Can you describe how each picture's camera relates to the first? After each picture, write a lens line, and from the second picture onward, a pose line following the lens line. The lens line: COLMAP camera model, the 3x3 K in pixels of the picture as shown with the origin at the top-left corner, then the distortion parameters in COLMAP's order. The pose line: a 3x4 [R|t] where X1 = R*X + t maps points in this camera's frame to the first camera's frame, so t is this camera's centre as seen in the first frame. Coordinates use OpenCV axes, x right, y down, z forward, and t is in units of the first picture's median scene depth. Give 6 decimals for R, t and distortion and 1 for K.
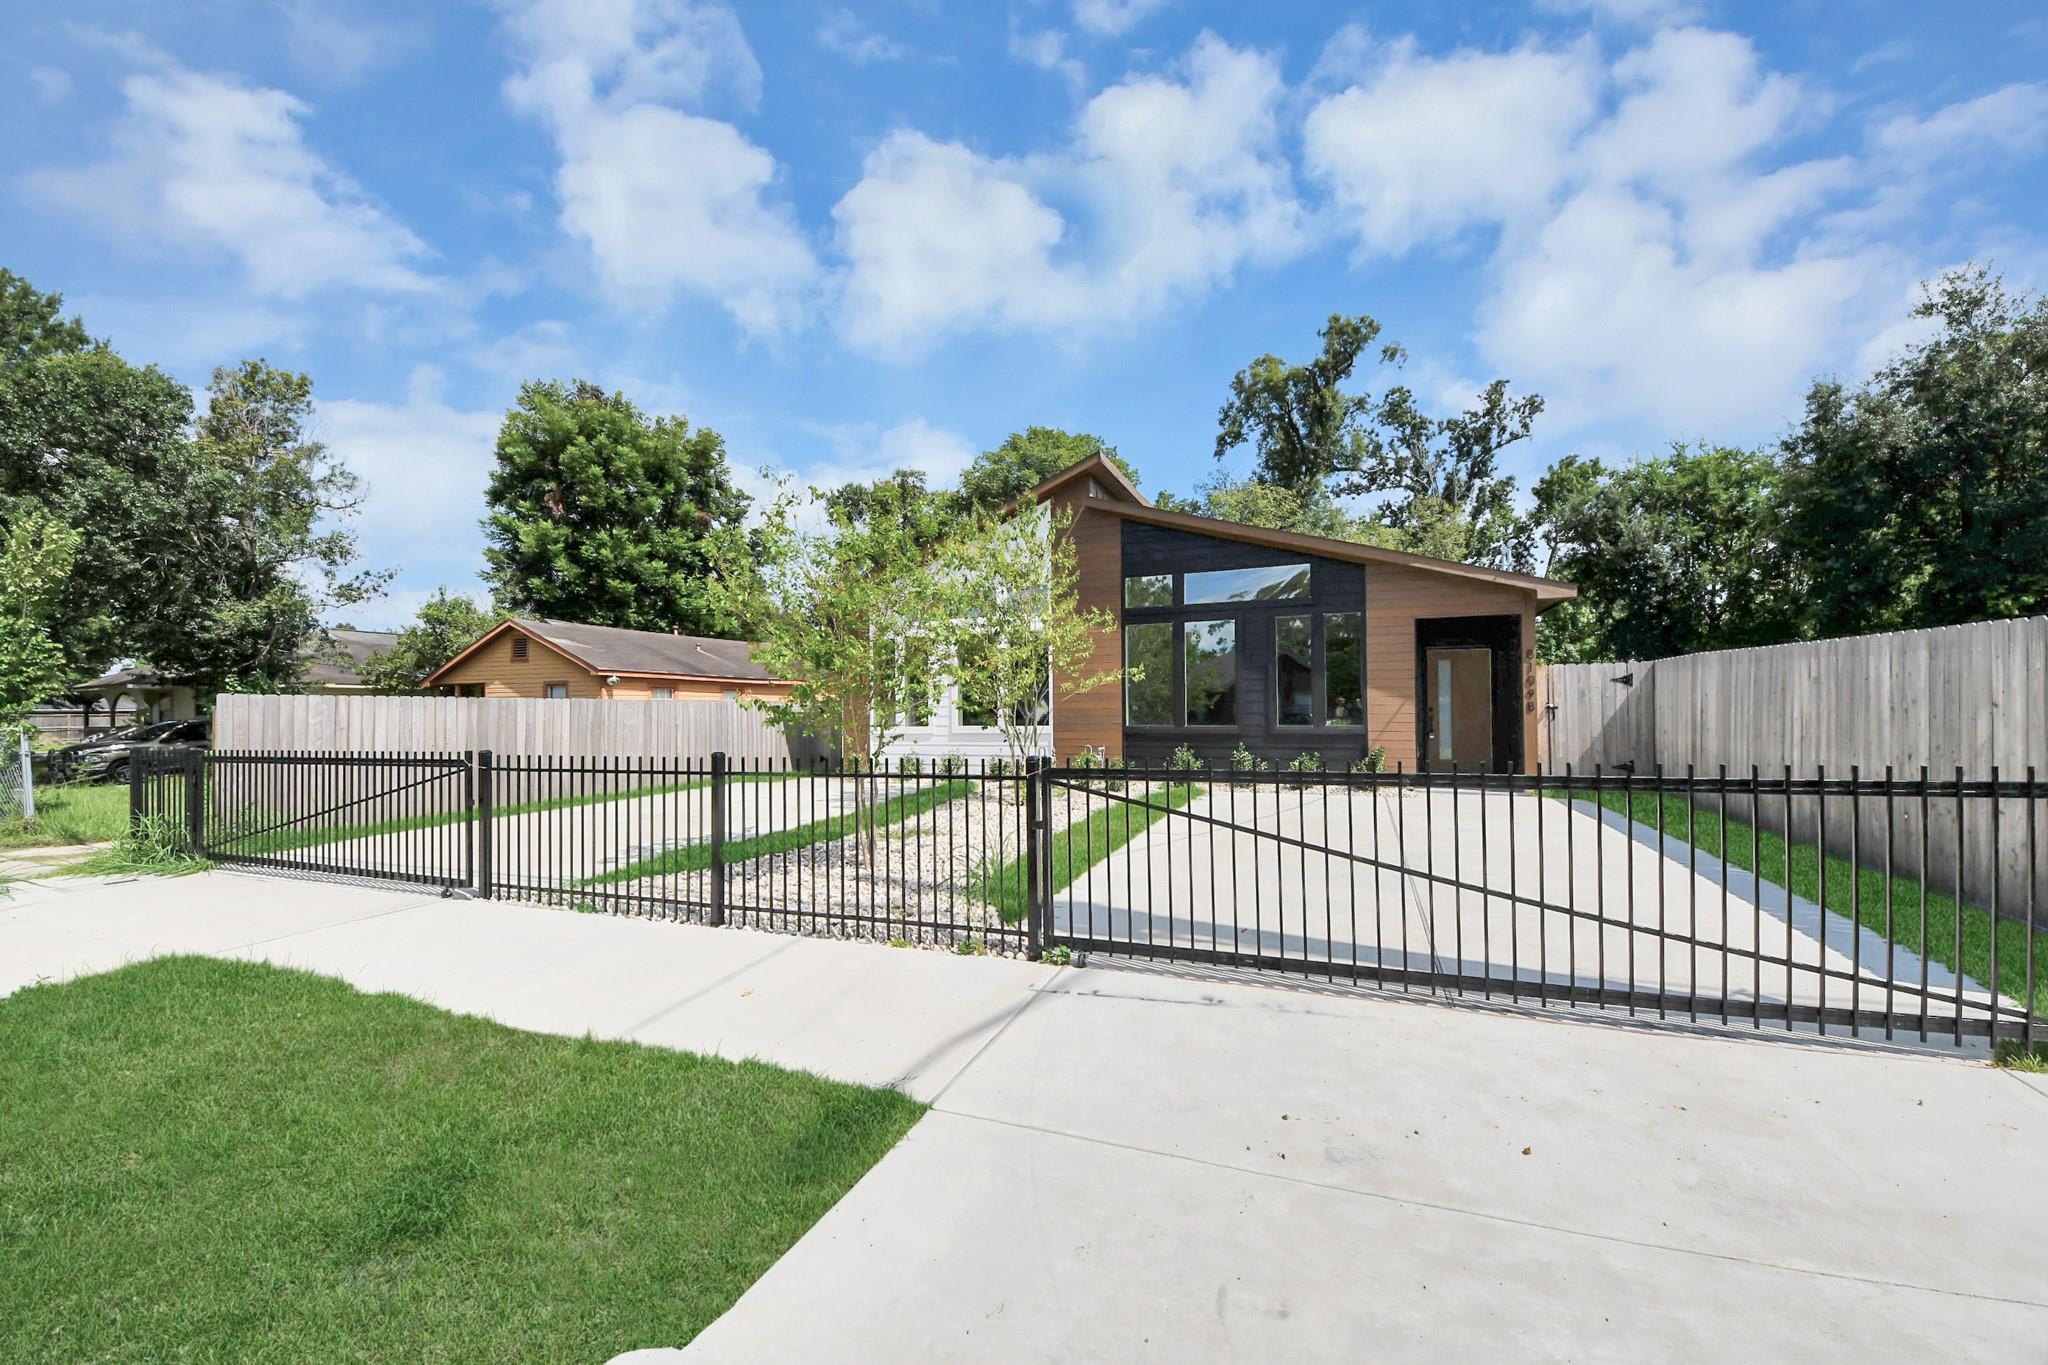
lens RADIAL K [[723.8, 0, 1107.6], [0, 723.8, 700.9], [0, 0, 1]] dist [0.018654, -0.014758]
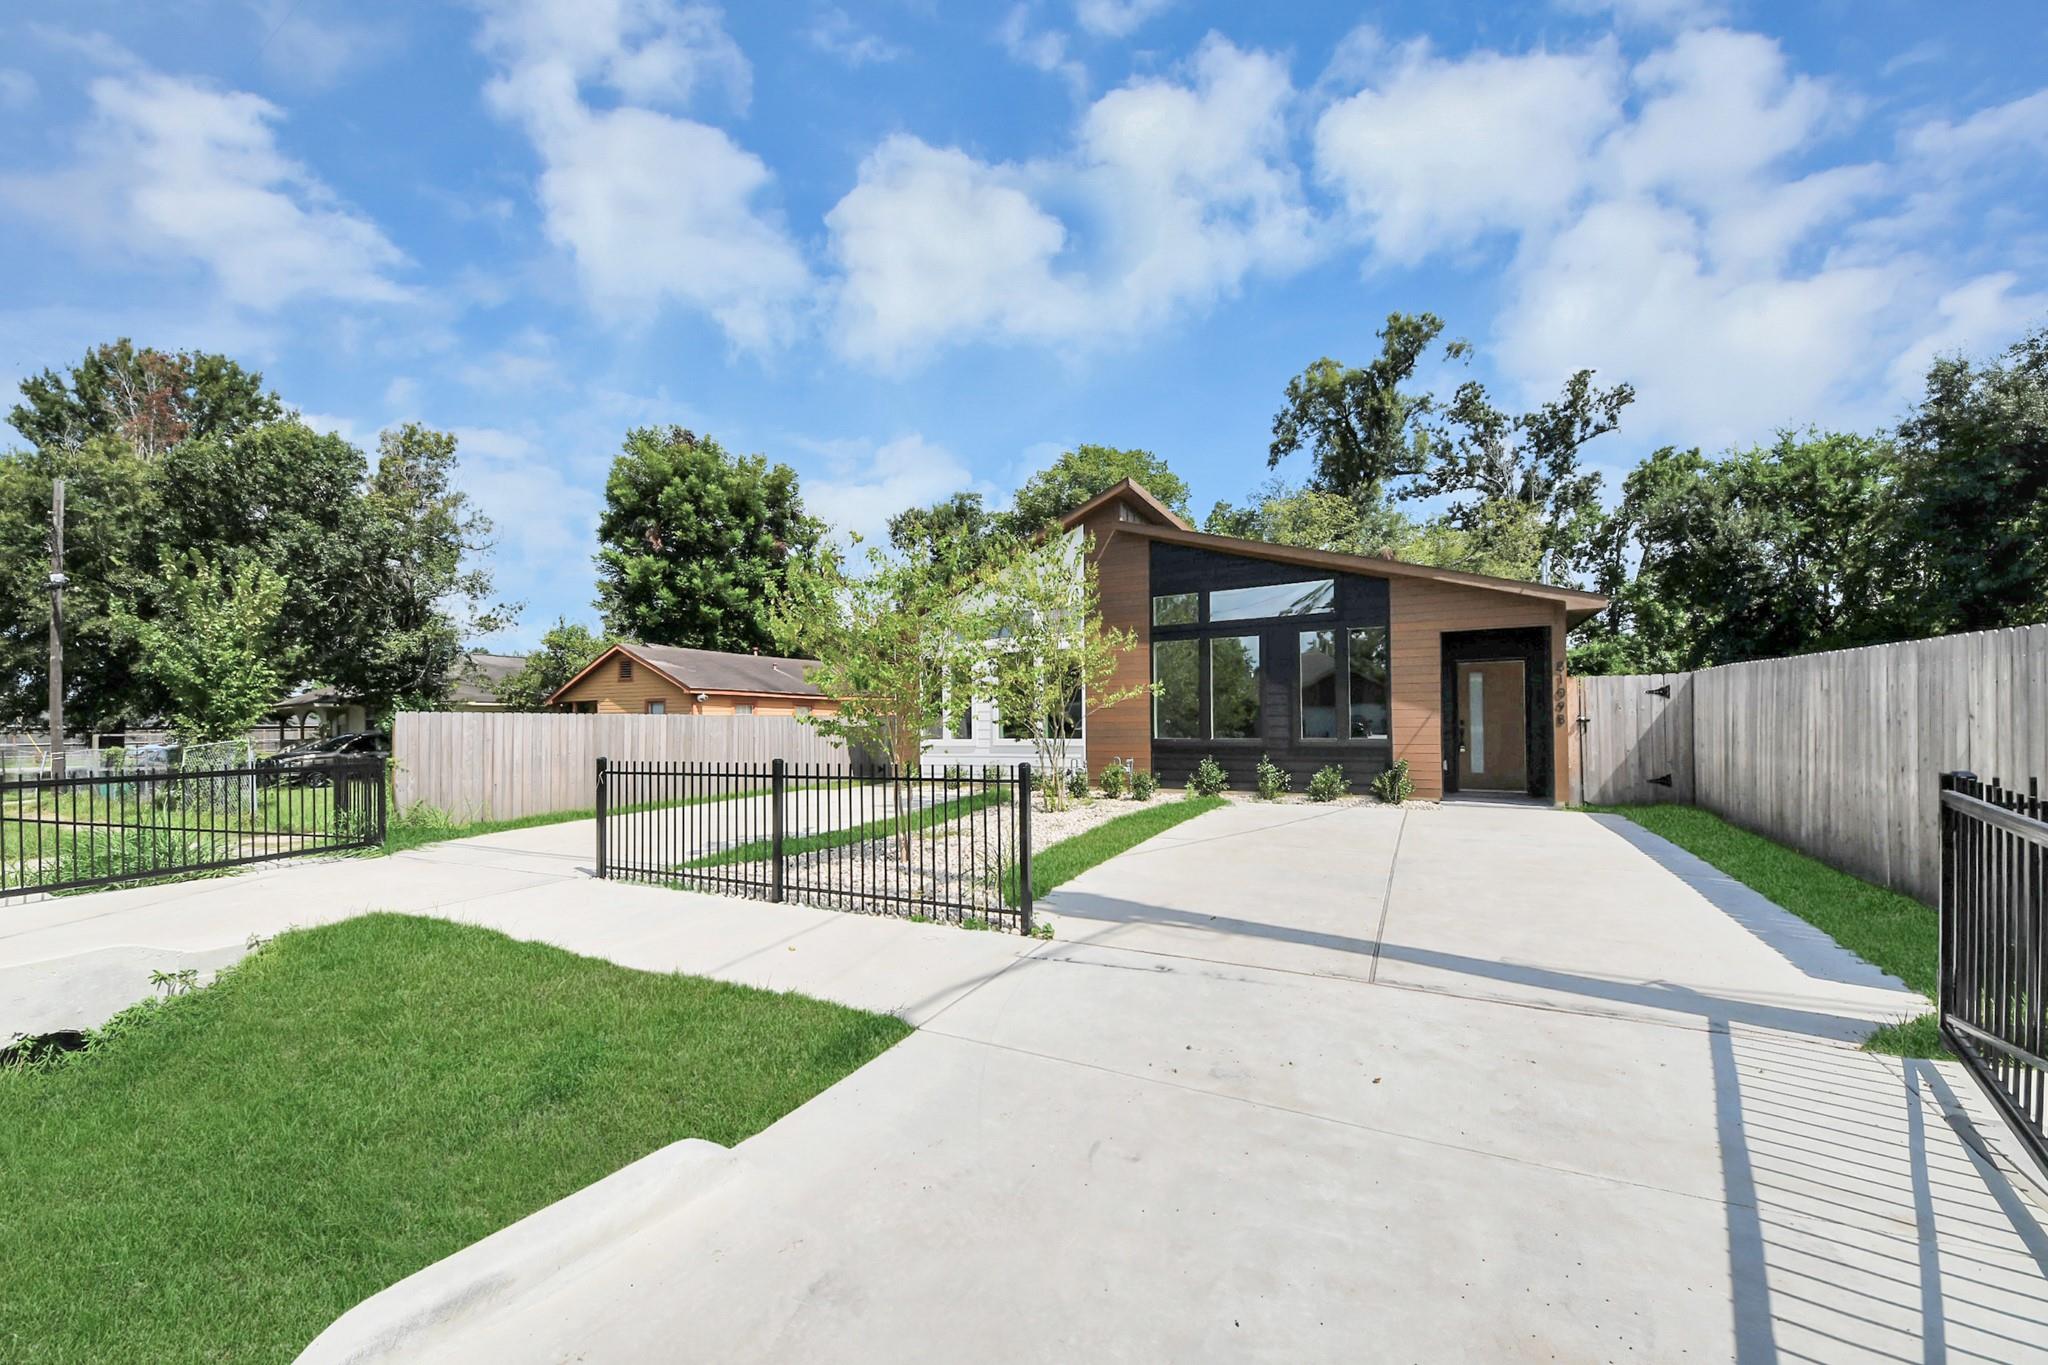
lens RADIAL K [[728.8, 0, 1076.2], [0, 728.8, 720.3], [0, 0, 1]] dist [0.000663, -0.006807]
pose [[0.991987, -0.002659, -0.126314, 0.020750], [0.003707, 0.999961, 0.008057, -0.000275], [0.126287, -0.008460, 0.991958, -0.025677]]
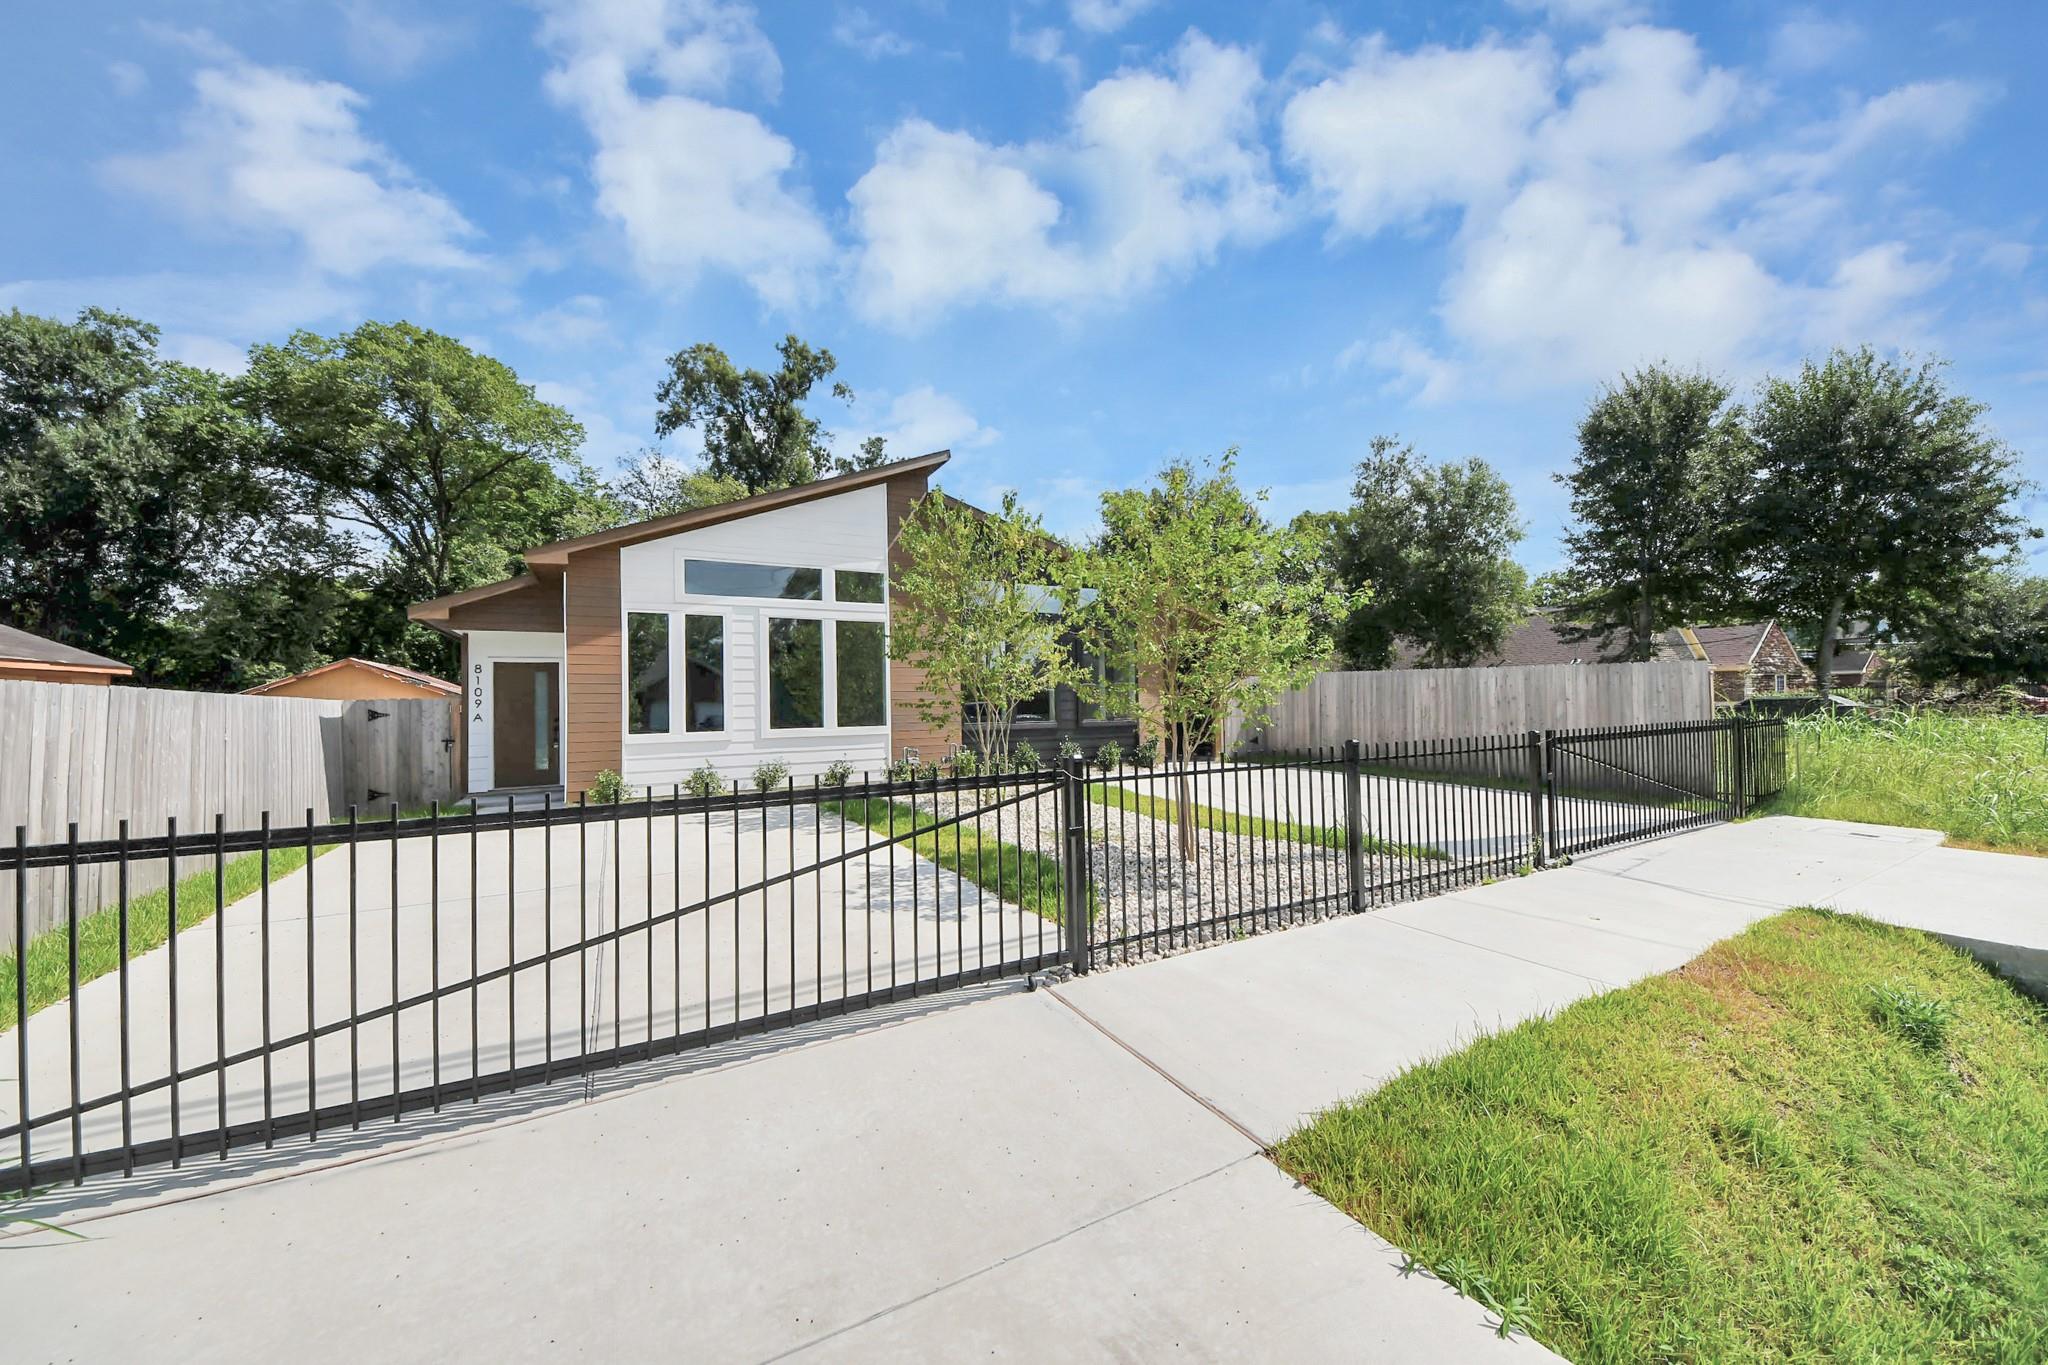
lens RADIAL K [[699.5, 0, 1024.0], [0, 699.5, 682.5], [0, 0, 1]] dist [0.013287, -0.012203]
pose [[0.675072, 0.024671, 0.737339, -0.295434], [0.001064, 0.999407, -0.034414, 0.004929], [-0.737751, 0.024017, 0.674646, 0.128477]]
